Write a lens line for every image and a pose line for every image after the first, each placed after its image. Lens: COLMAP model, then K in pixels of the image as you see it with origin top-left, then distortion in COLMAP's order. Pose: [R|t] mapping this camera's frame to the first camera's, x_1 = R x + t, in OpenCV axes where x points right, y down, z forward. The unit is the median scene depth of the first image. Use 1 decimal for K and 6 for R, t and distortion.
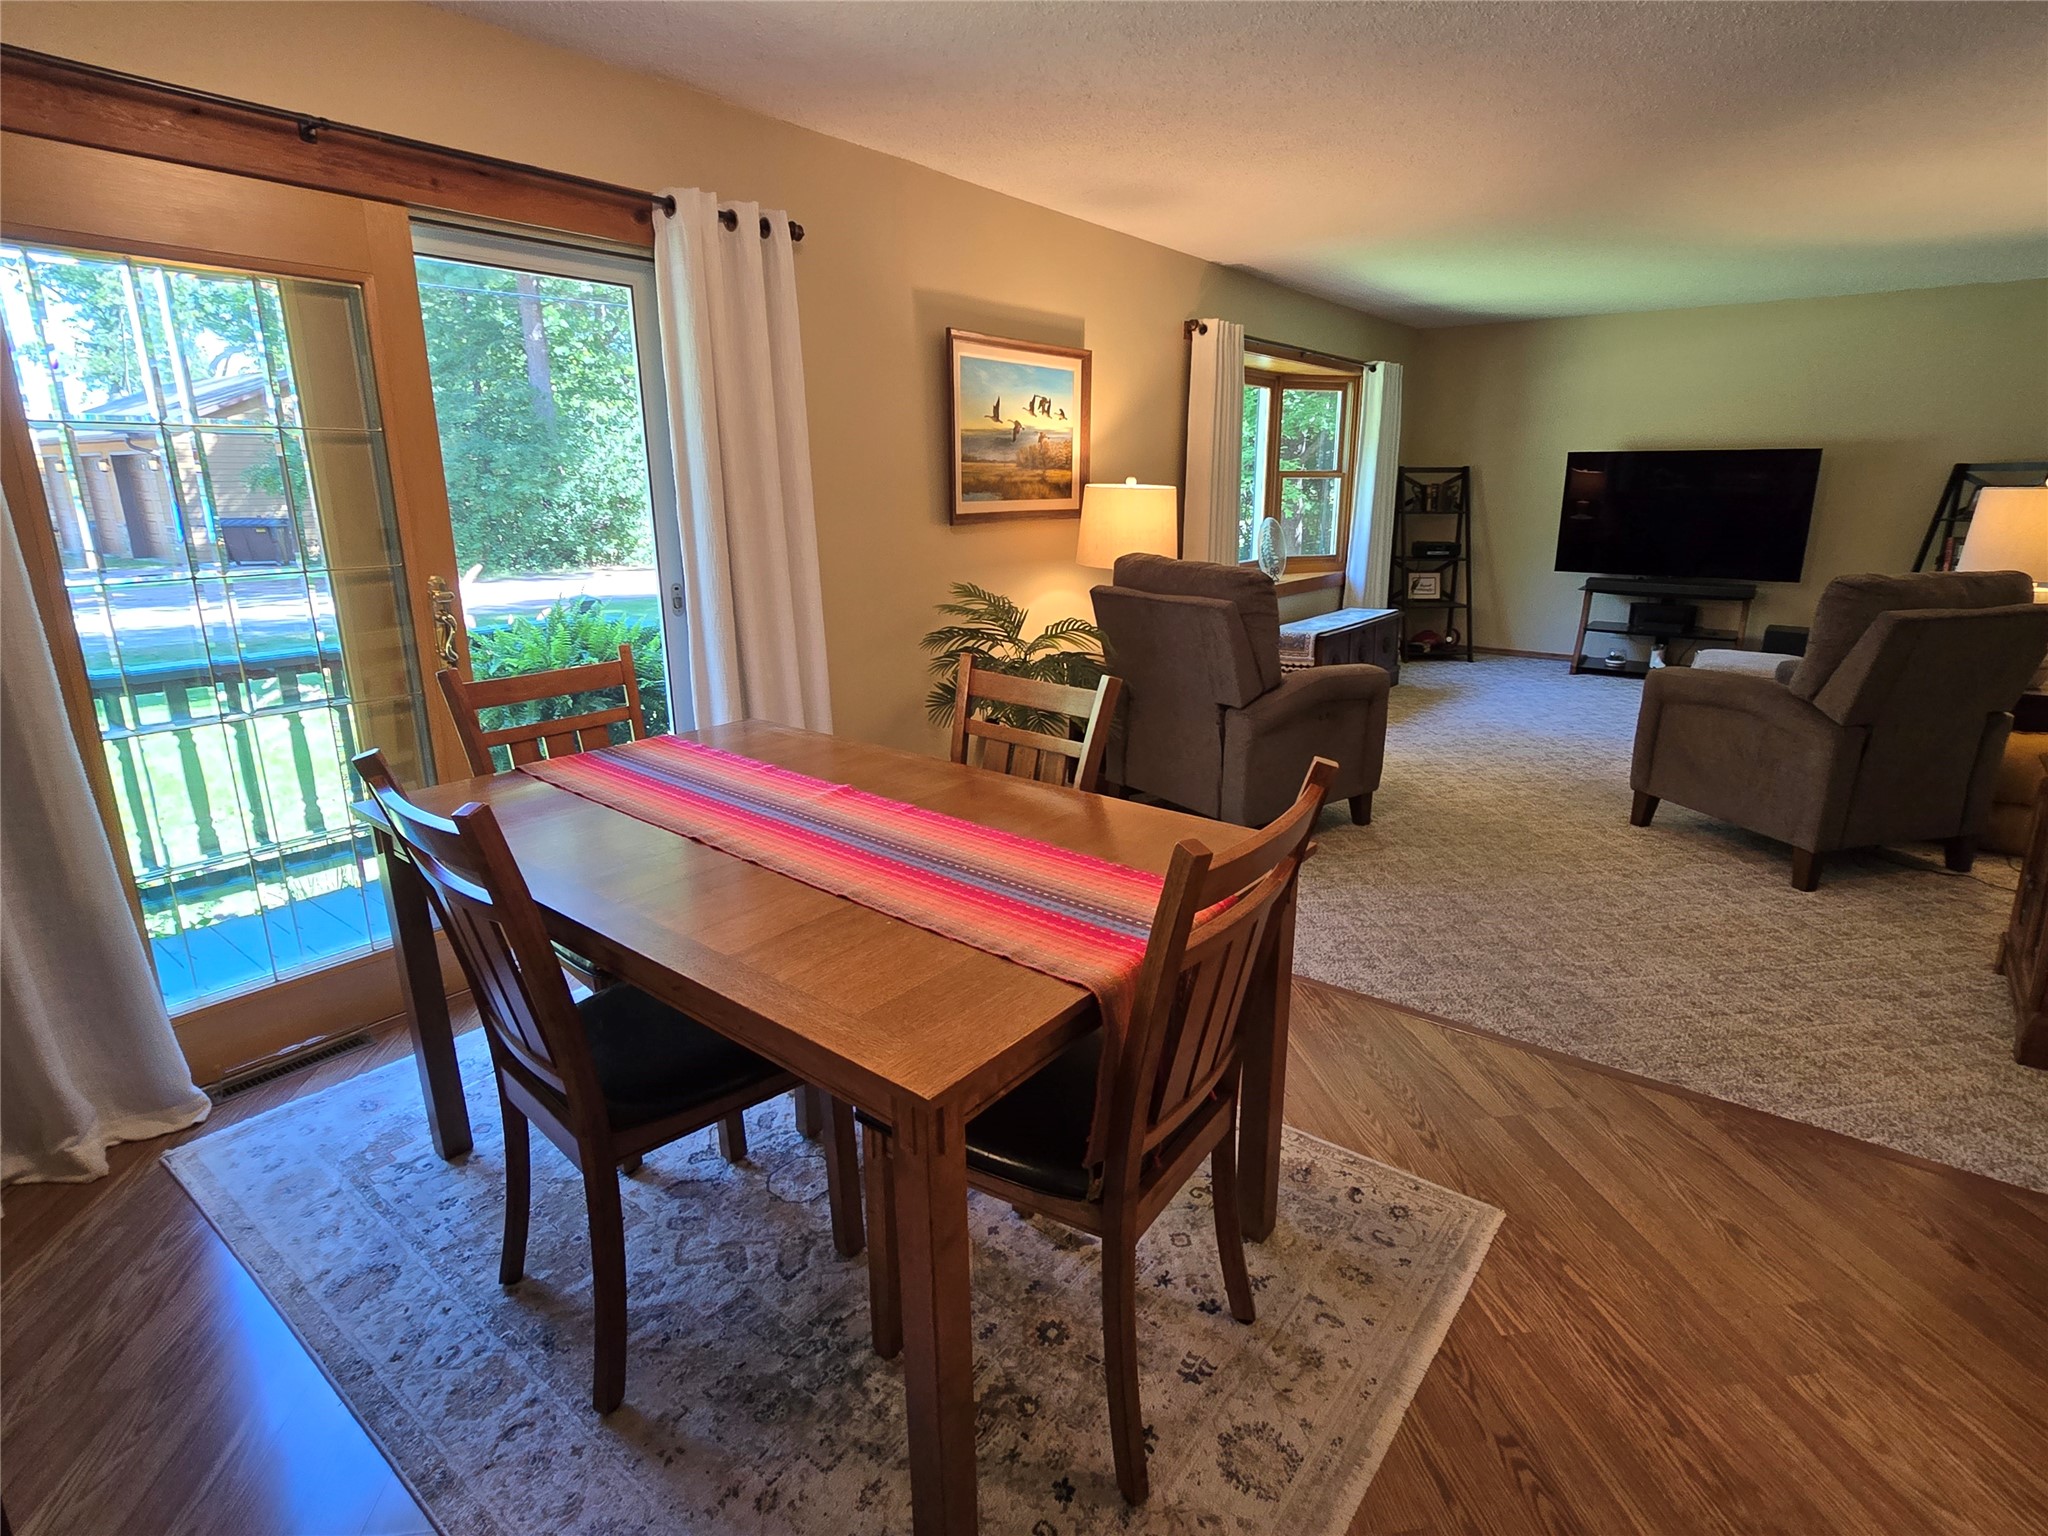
lens RADIAL K [[1032.8, 0, 1043.6], [0, 1032.8, 751.4], [0, 0, 1]] dist [-0.005560, 0.001718]
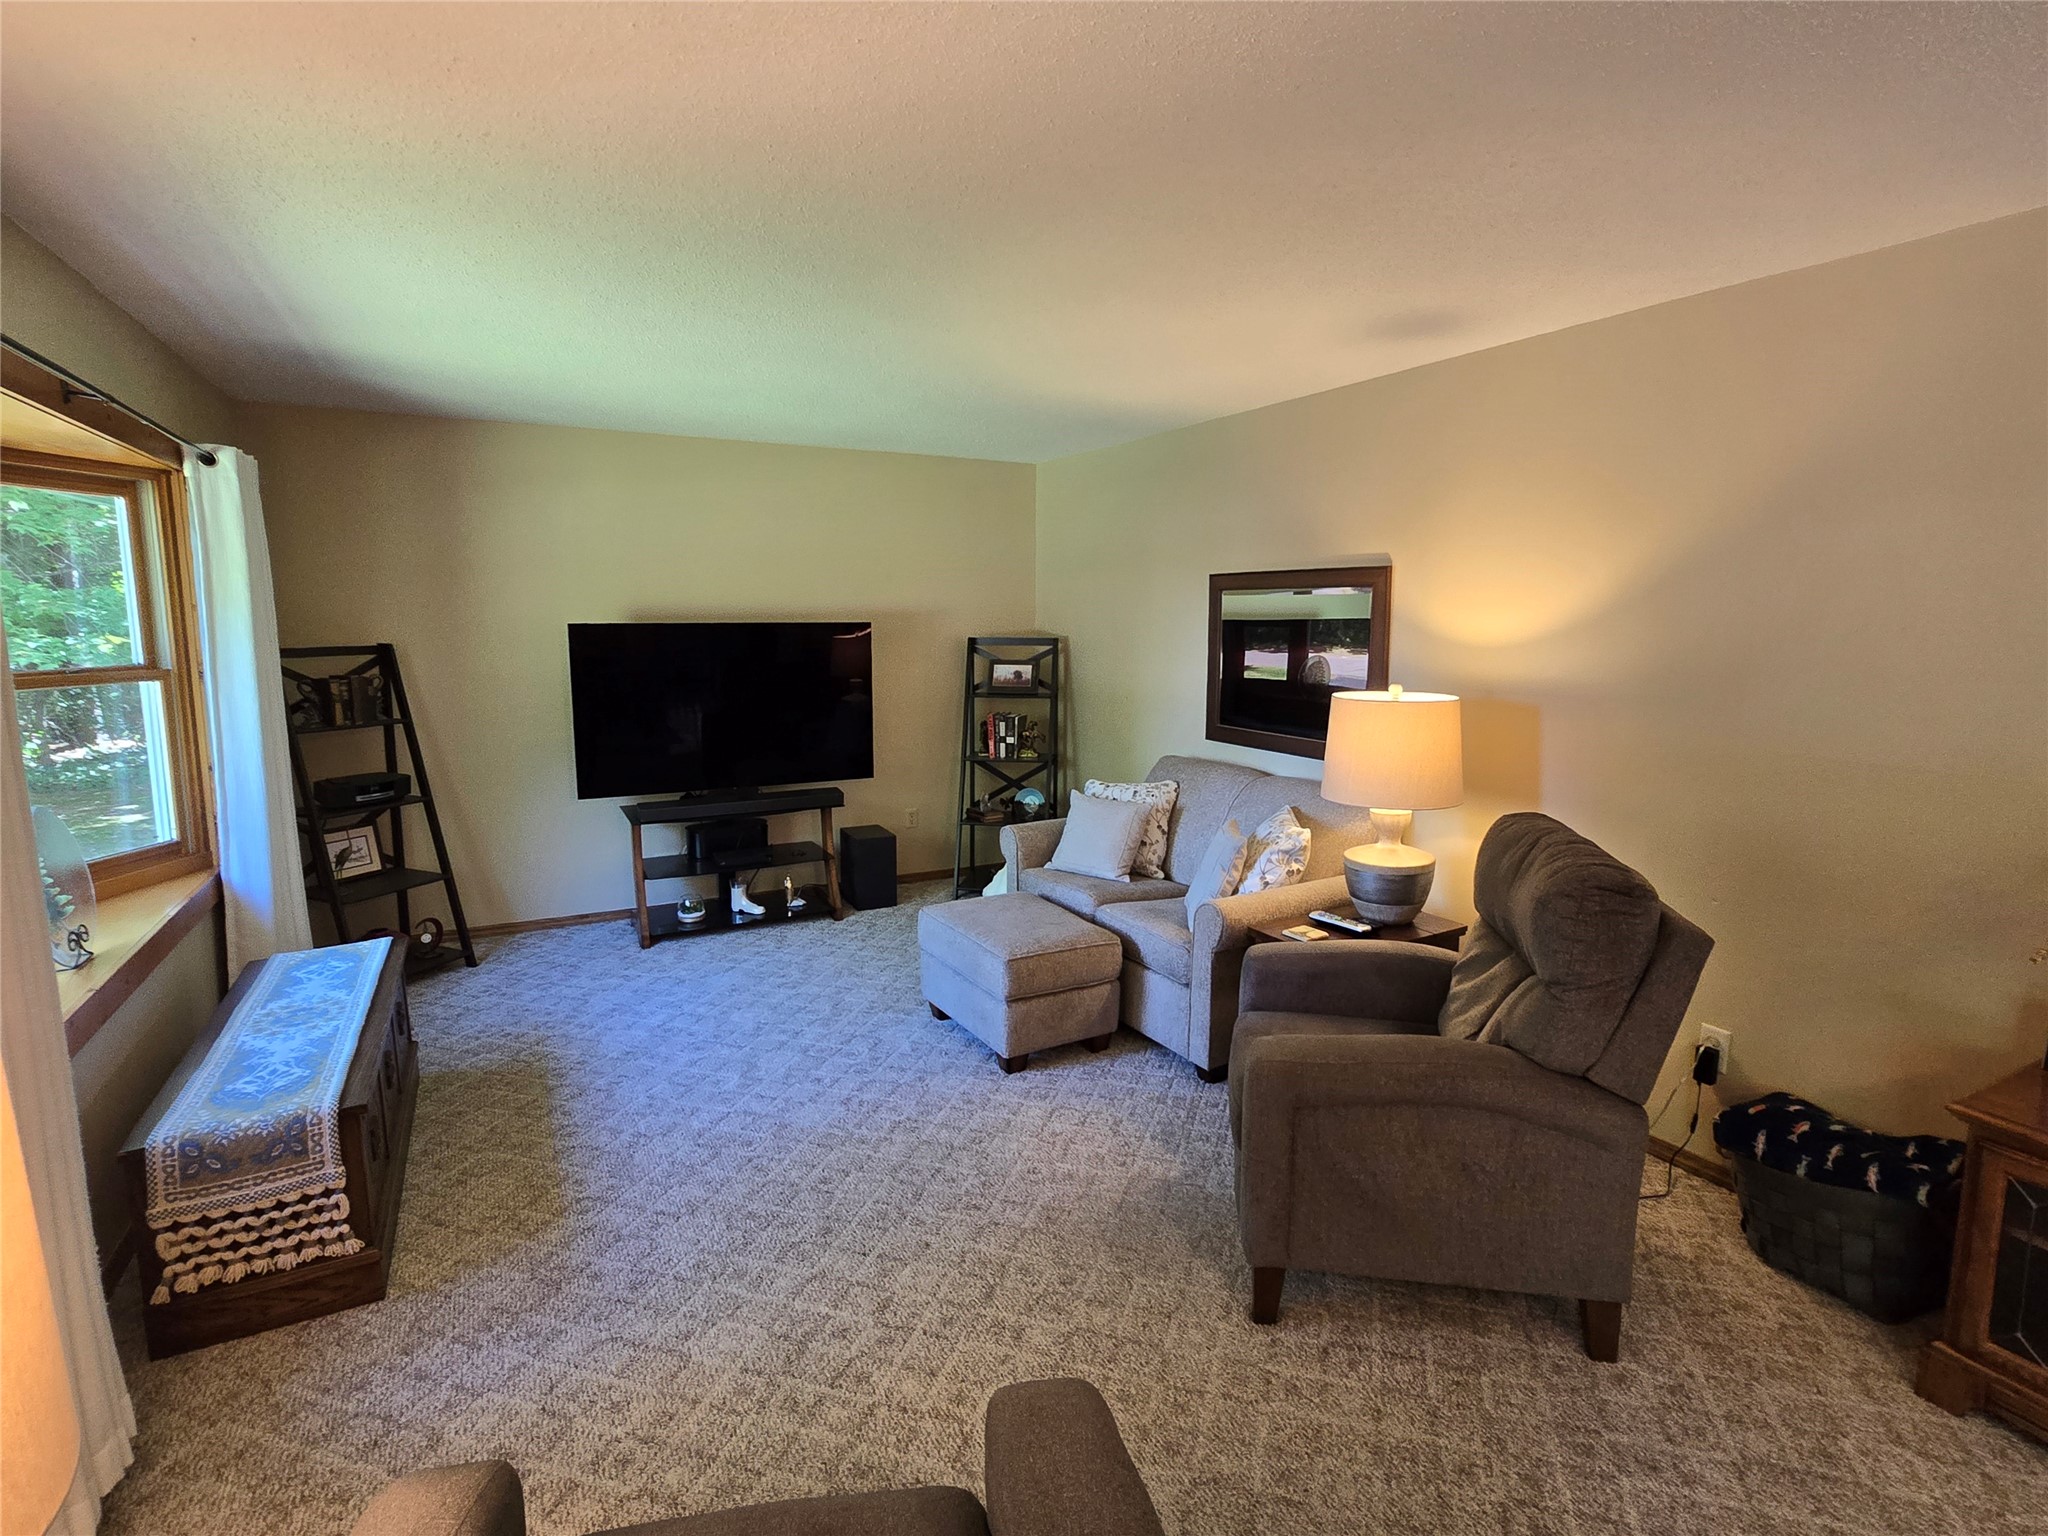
lens RADIAL K [[1032.8, 0, 1039.9], [0, 1032.8, 747.4], [0, 0, 1]] dist [-0.005560, 0.001718]
pose [[0.418838, -0.113745, 0.900909, 0.054101], [0.229672, 0.973135, 0.016087, -0.251917], [-0.878536, 0.200176, 0.433710, 0.757102]]
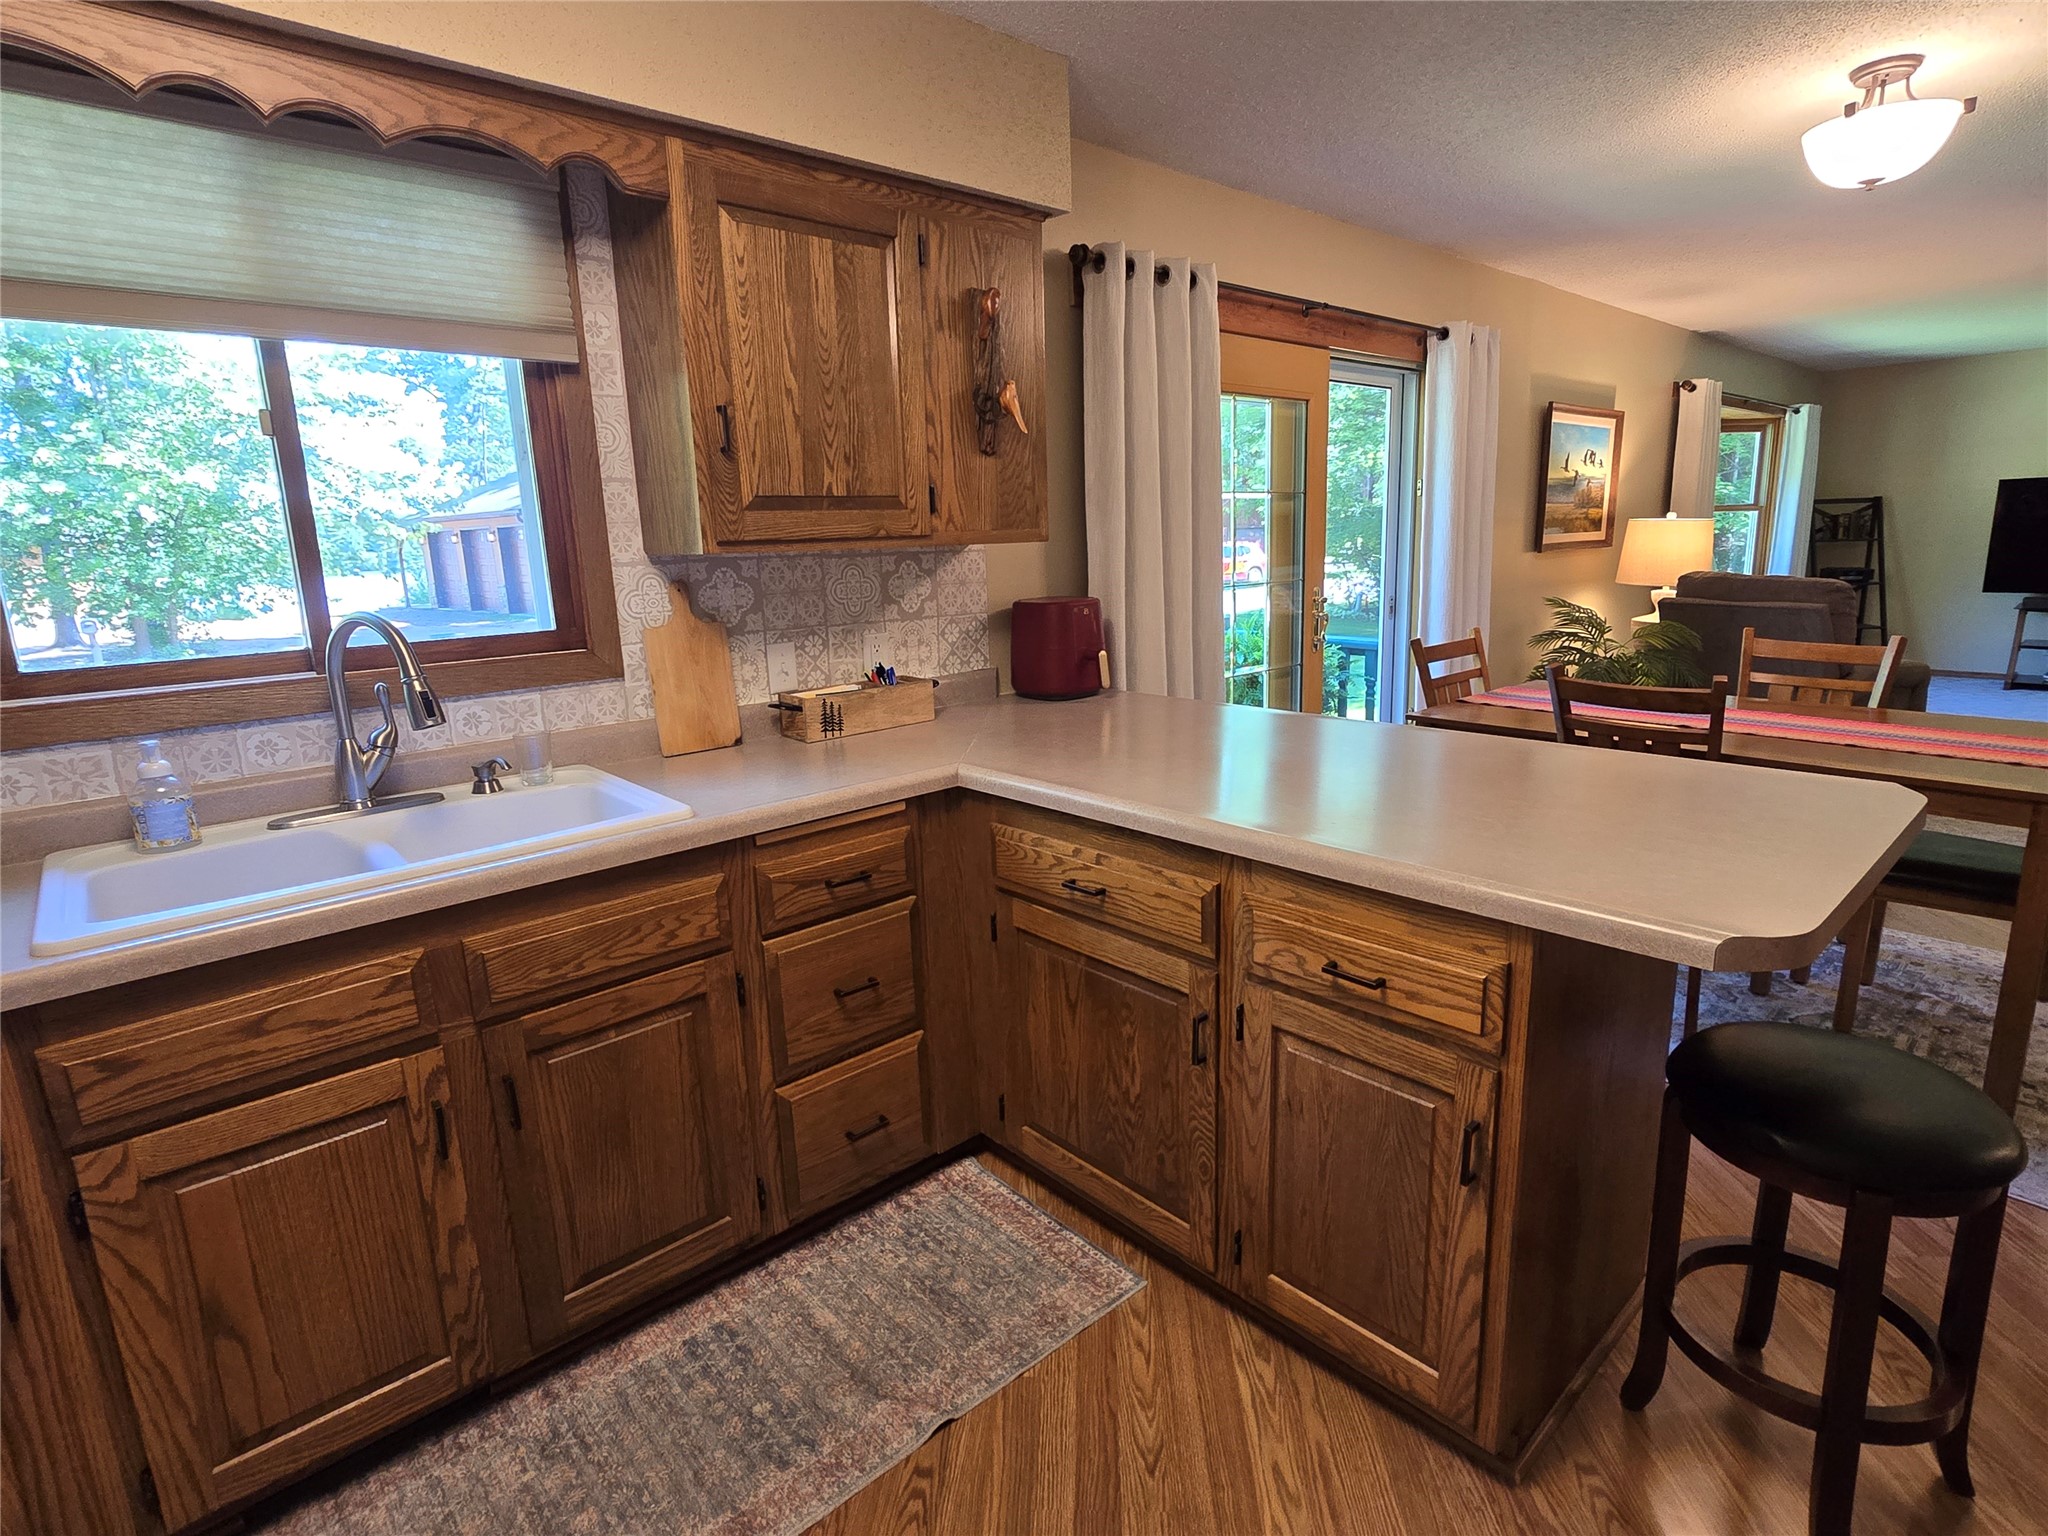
lens RADIAL K [[1032.8, 0, 1038.1], [0, 1032.8, 753.4], [0, 0, 1]] dist [-0.005560, 0.001718]
pose [[0.982133, 0.011831, -0.187816, -0.414193], [-0.020229, 0.998876, -0.042860, 0.087627], [0.187097, 0.045893, 0.981269, -0.326148]]
